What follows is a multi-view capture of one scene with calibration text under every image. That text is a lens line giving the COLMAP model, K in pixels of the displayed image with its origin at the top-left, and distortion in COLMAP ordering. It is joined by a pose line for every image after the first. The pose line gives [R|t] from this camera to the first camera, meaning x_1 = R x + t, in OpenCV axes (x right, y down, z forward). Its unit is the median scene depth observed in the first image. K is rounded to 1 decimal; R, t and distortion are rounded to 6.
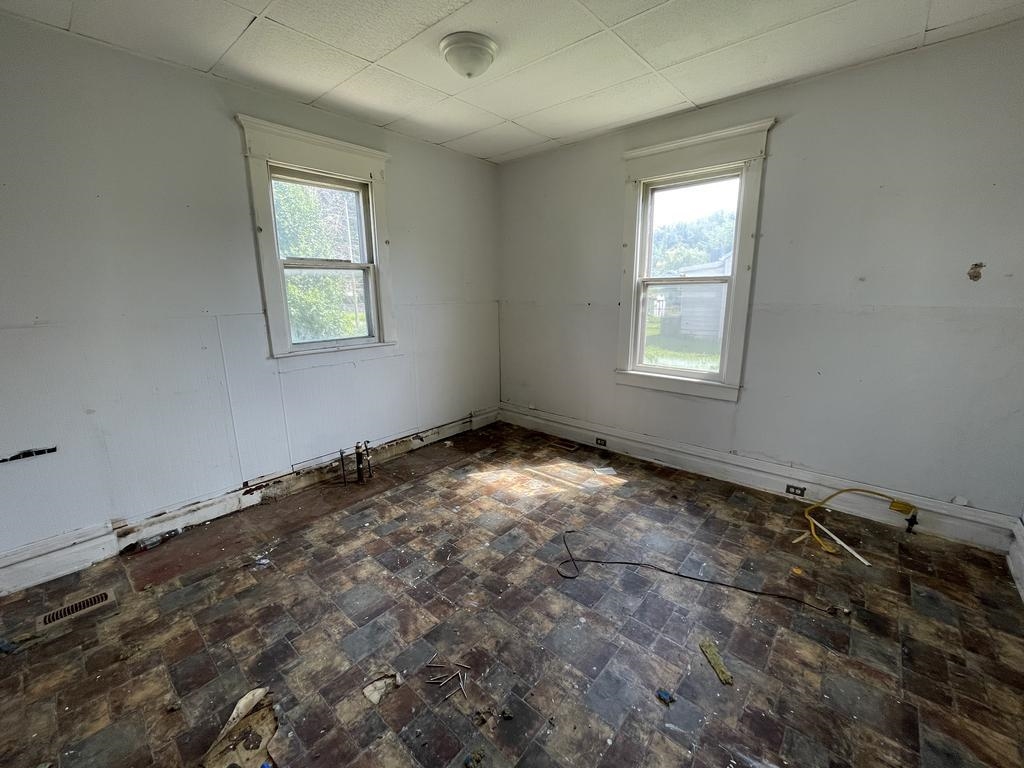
lens RADIAL K [[415.5, 0, 510.5], [0, 415.5, 382.8], [0, 0, 1]] dist [-0.000652, -0.000442]
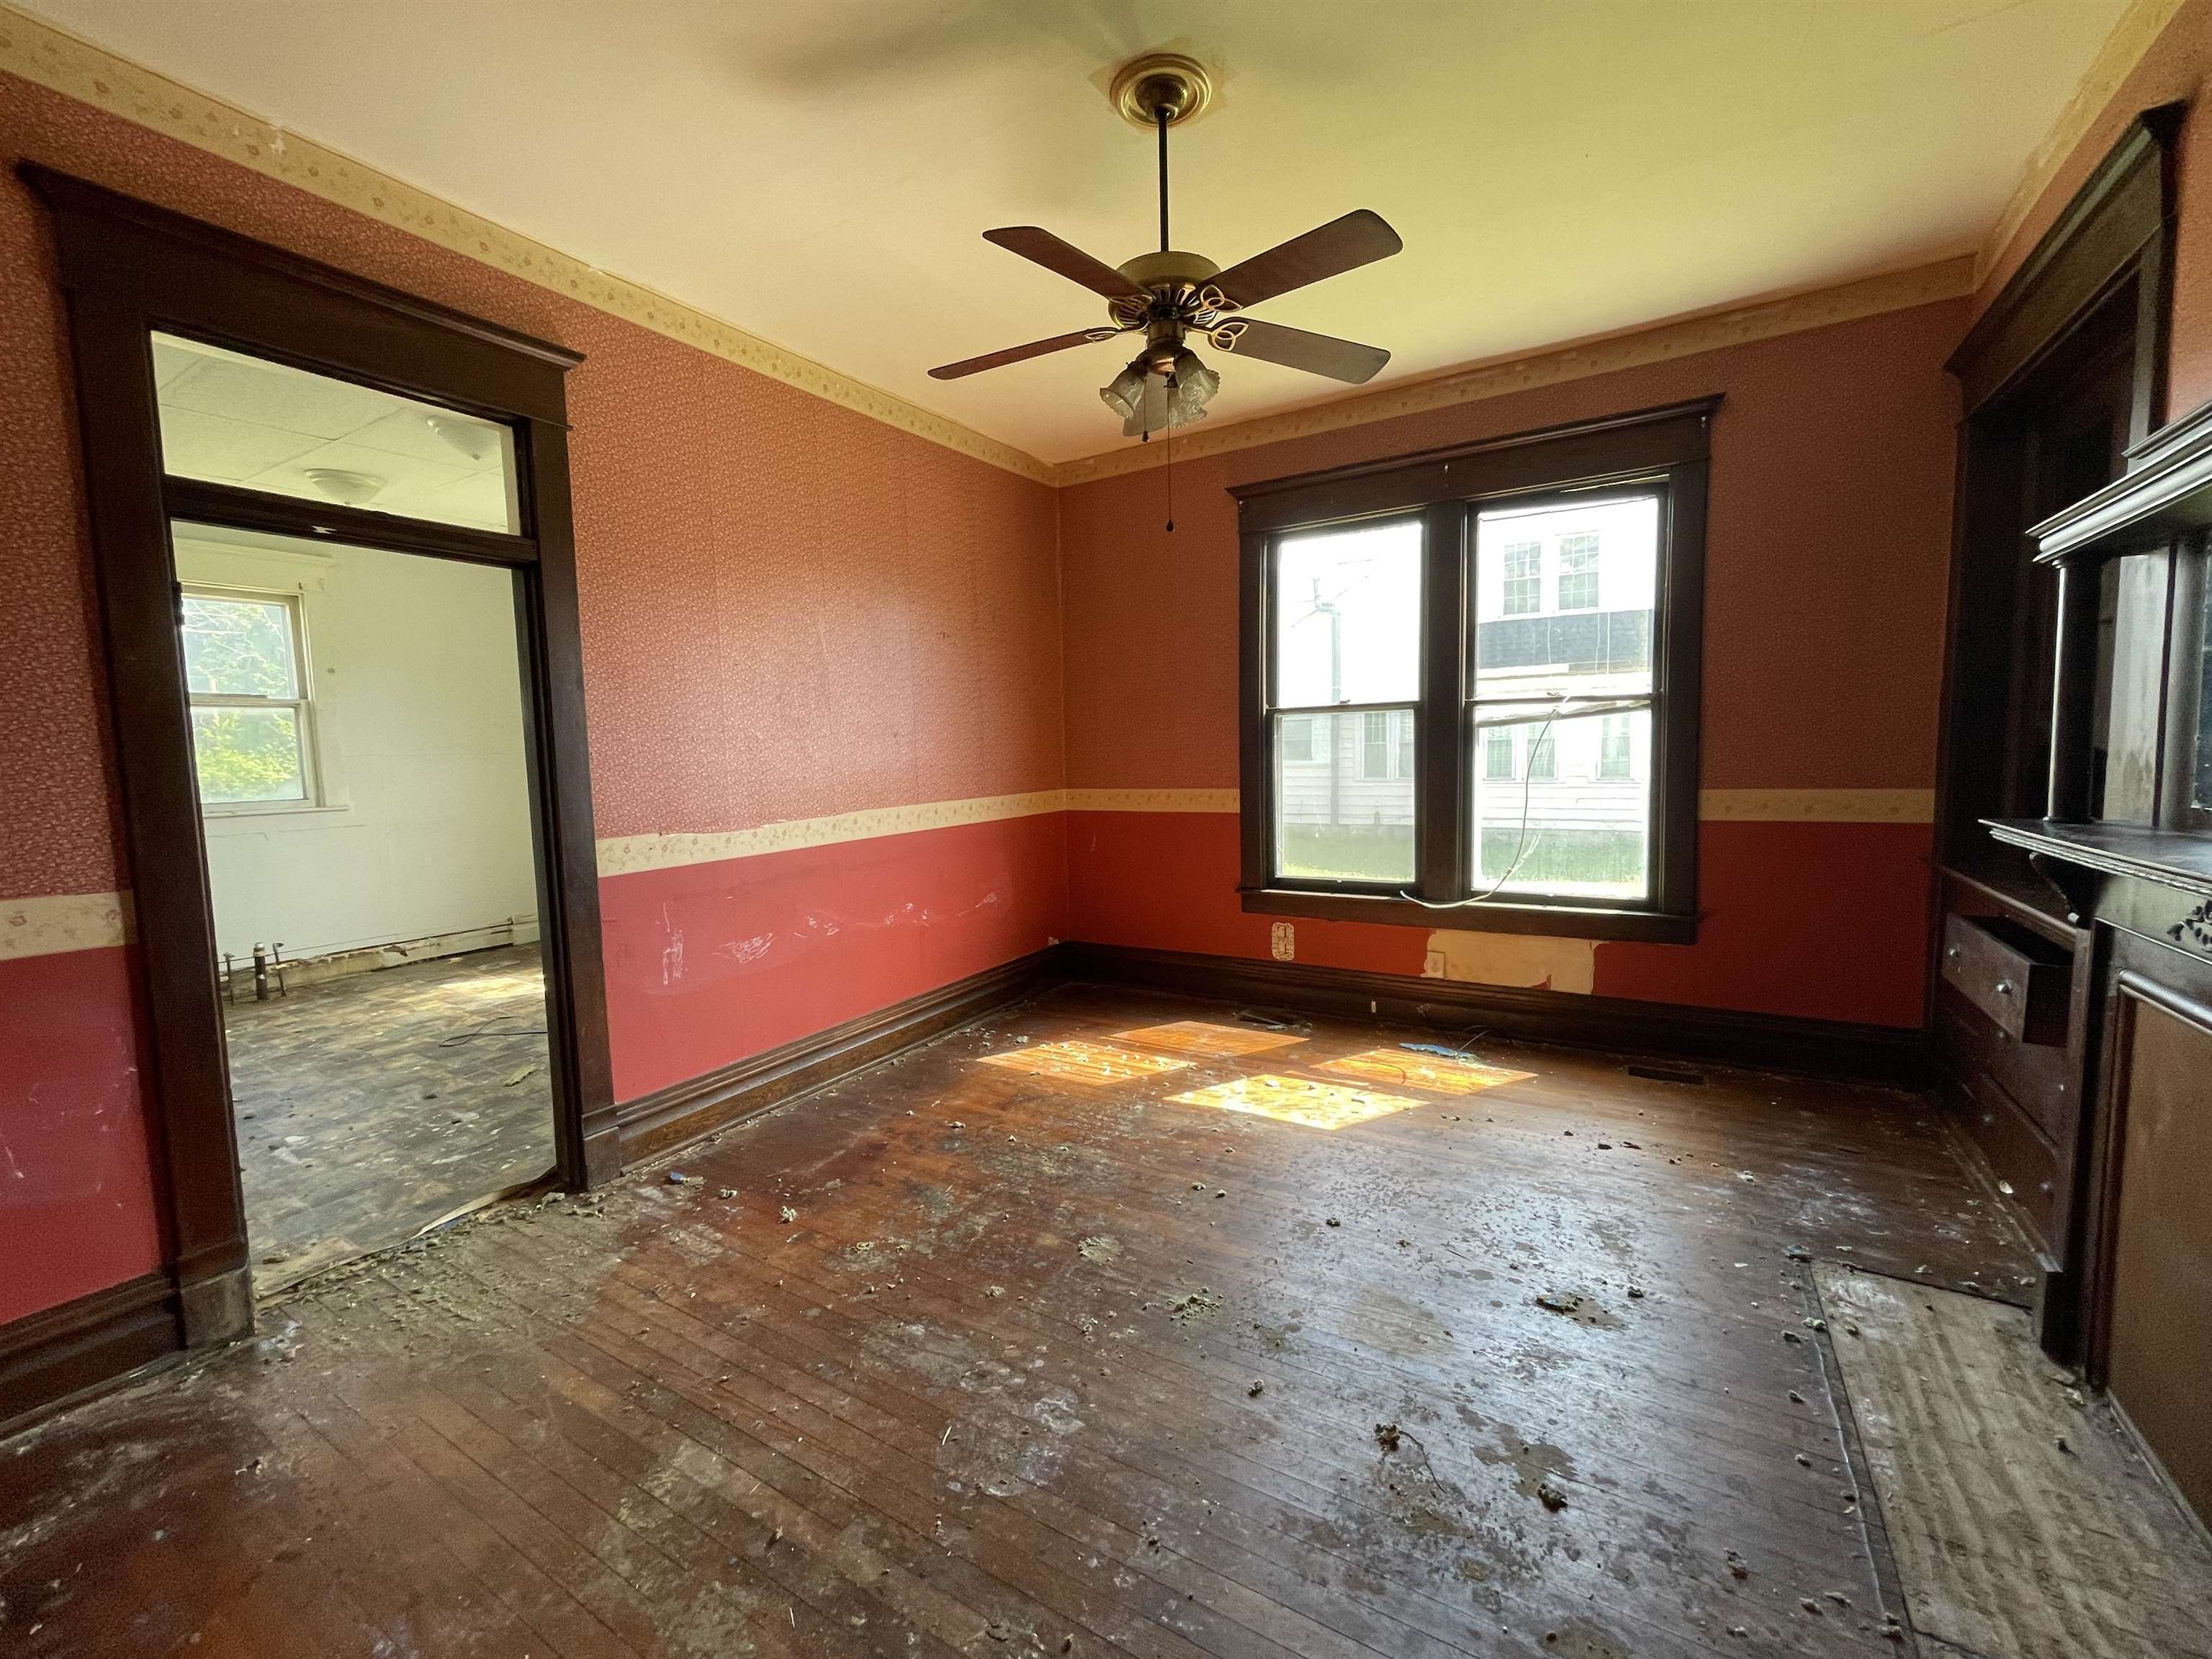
lens RADIAL K [[897.5, 0, 1109.3], [0, 897.5, 828.9], [0, 0, 1]] dist [-0.000652, -0.000442]
pose [[0.986209, -0.031557, 0.162470, 0.764250], [0.053457, 0.989775, -0.132244, 0.213537], [-0.156635, 0.139105, 0.977811, -0.699771]]
